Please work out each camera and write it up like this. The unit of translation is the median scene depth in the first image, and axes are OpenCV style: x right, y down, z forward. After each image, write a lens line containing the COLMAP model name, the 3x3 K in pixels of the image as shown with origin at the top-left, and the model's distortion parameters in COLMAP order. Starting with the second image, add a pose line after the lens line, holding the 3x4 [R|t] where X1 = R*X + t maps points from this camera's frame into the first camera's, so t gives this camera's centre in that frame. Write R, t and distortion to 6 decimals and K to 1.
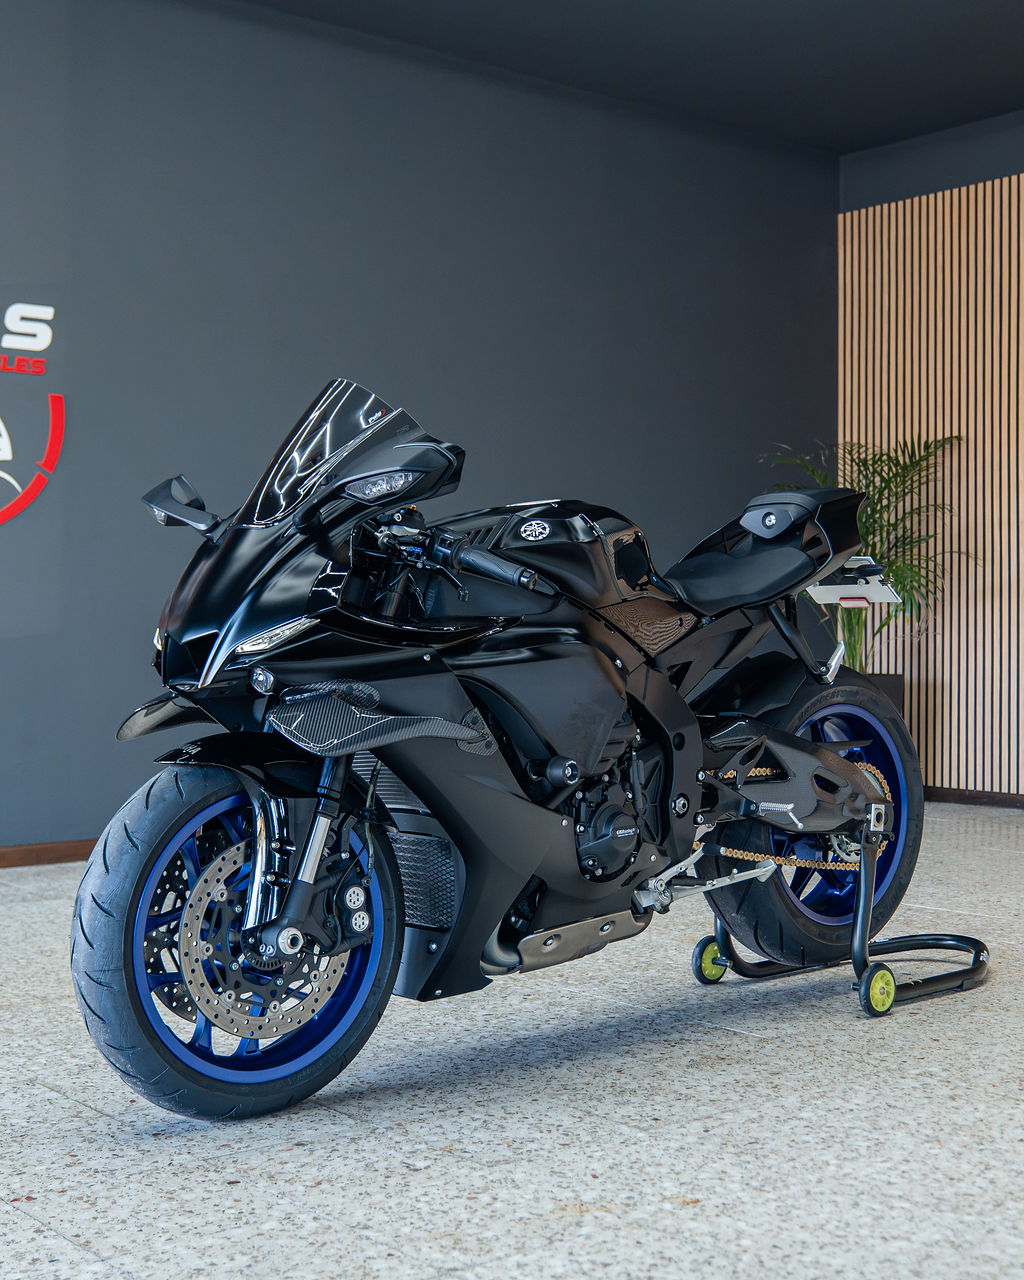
lens RADIAL K [[1765.5, 0, 512.0], [0, 1765.5, 640.0], [0, 0, 1]] dist [-0.064082, -0.030462]
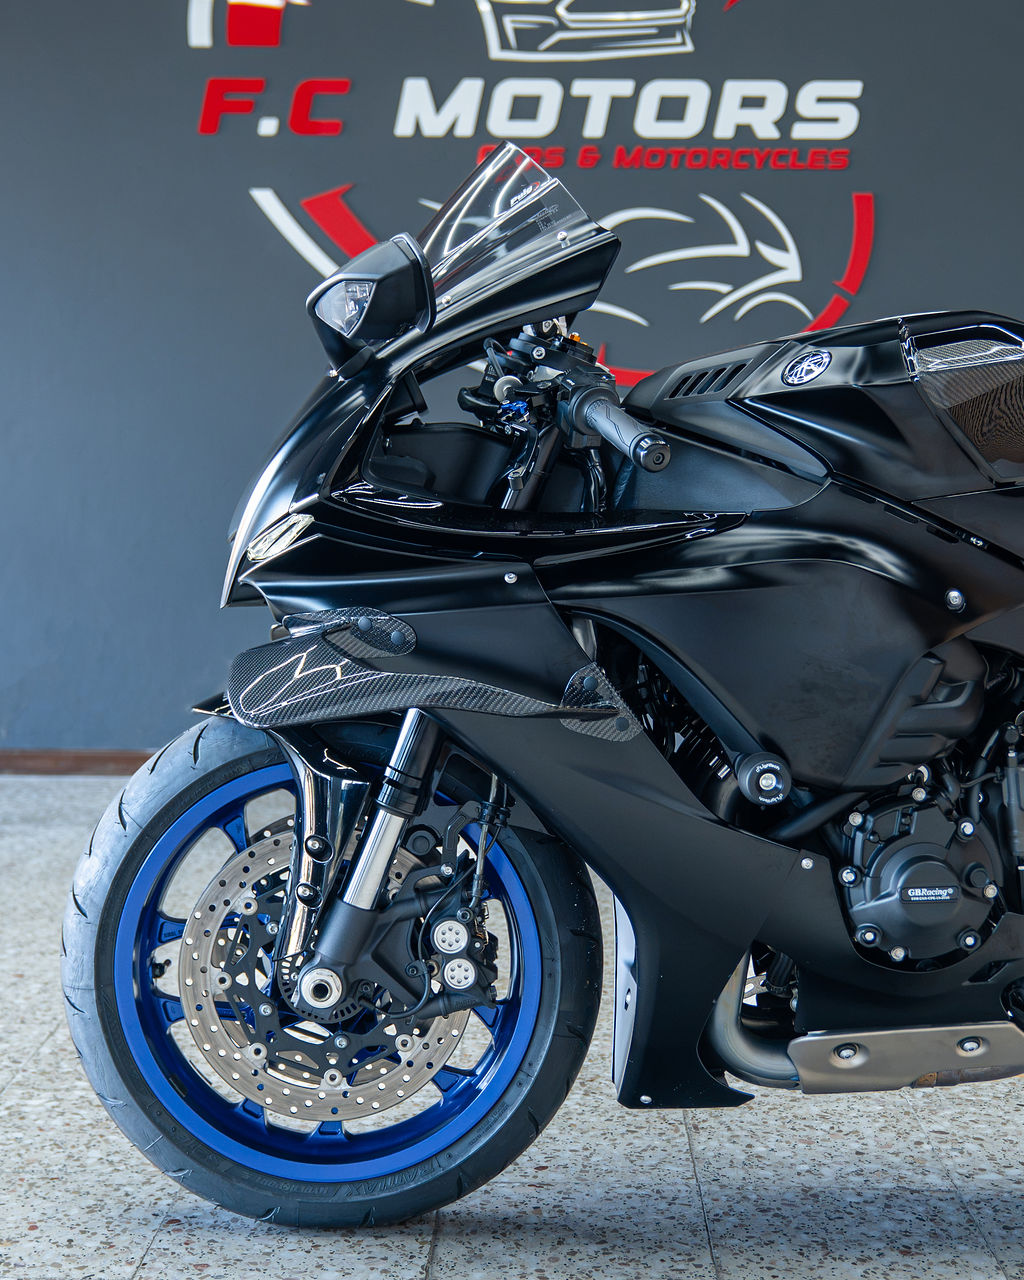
lens RADIAL K [[1971.2, 0, 478.3], [0, 1971.2, 575.6], [0, 0, 1]] dist [-0.007419, 0.089611]
pose [[0.761971, 0.046460, -0.645942, 0.363461], [-0.016882, 0.998509, 0.051905, -0.024963], [0.647391, -0.028645, 0.761620, 0.423084]]
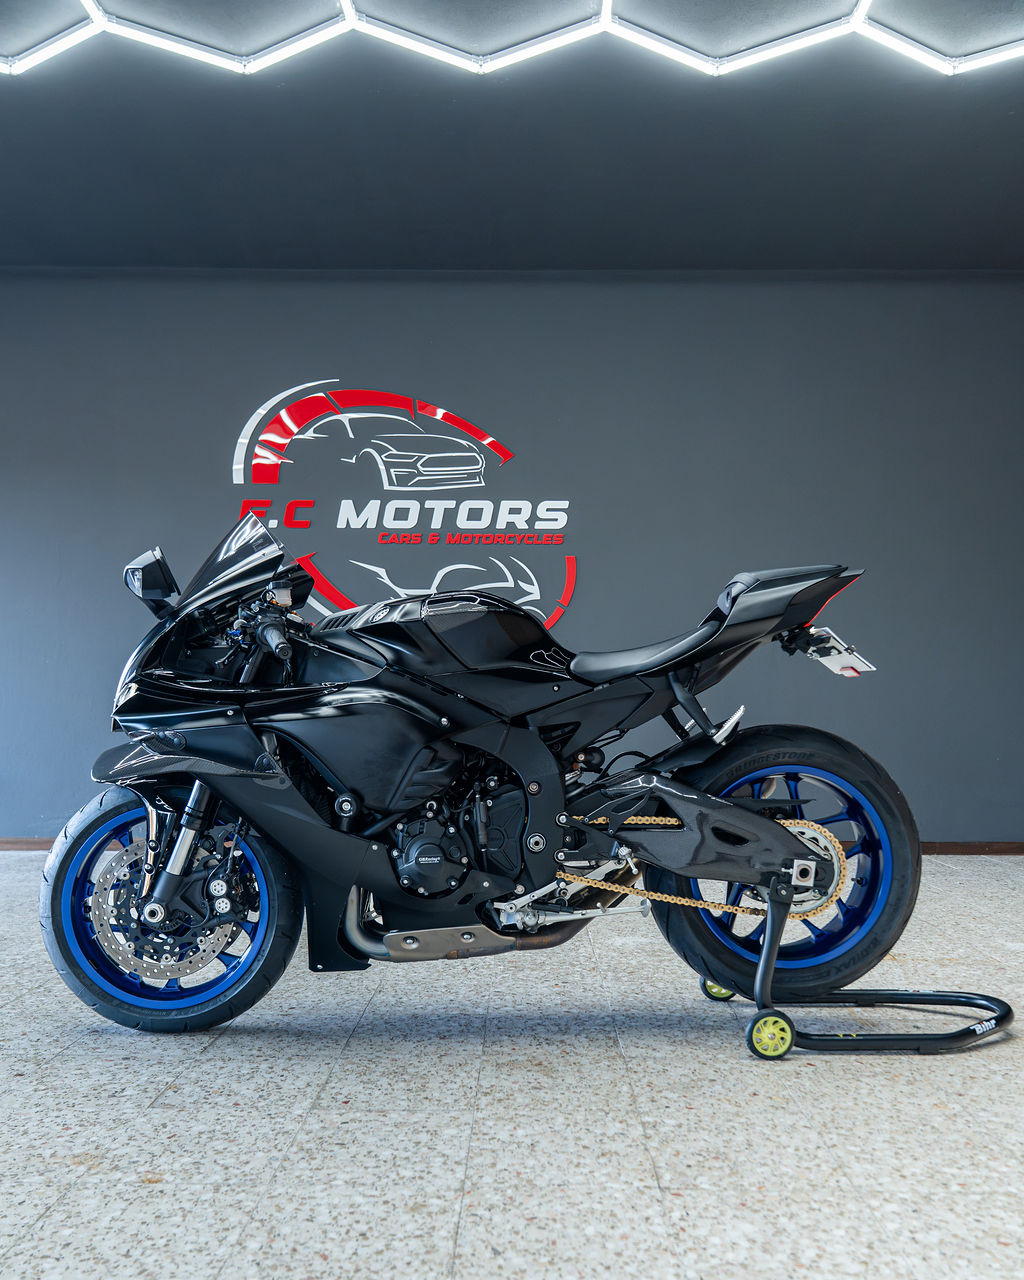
lens RADIAL K [[1031.1, 0, 512.5], [0, 1031.1, 740.3], [0, 0, 1]] dist [0.006442, 0.003958]
pose [[0.777872, 0.020940, -0.628074, 0.556305], [-0.009765, 0.999727, 0.021236, 0.011098], [0.628347, -0.010385, 0.777864, 0.487308]]
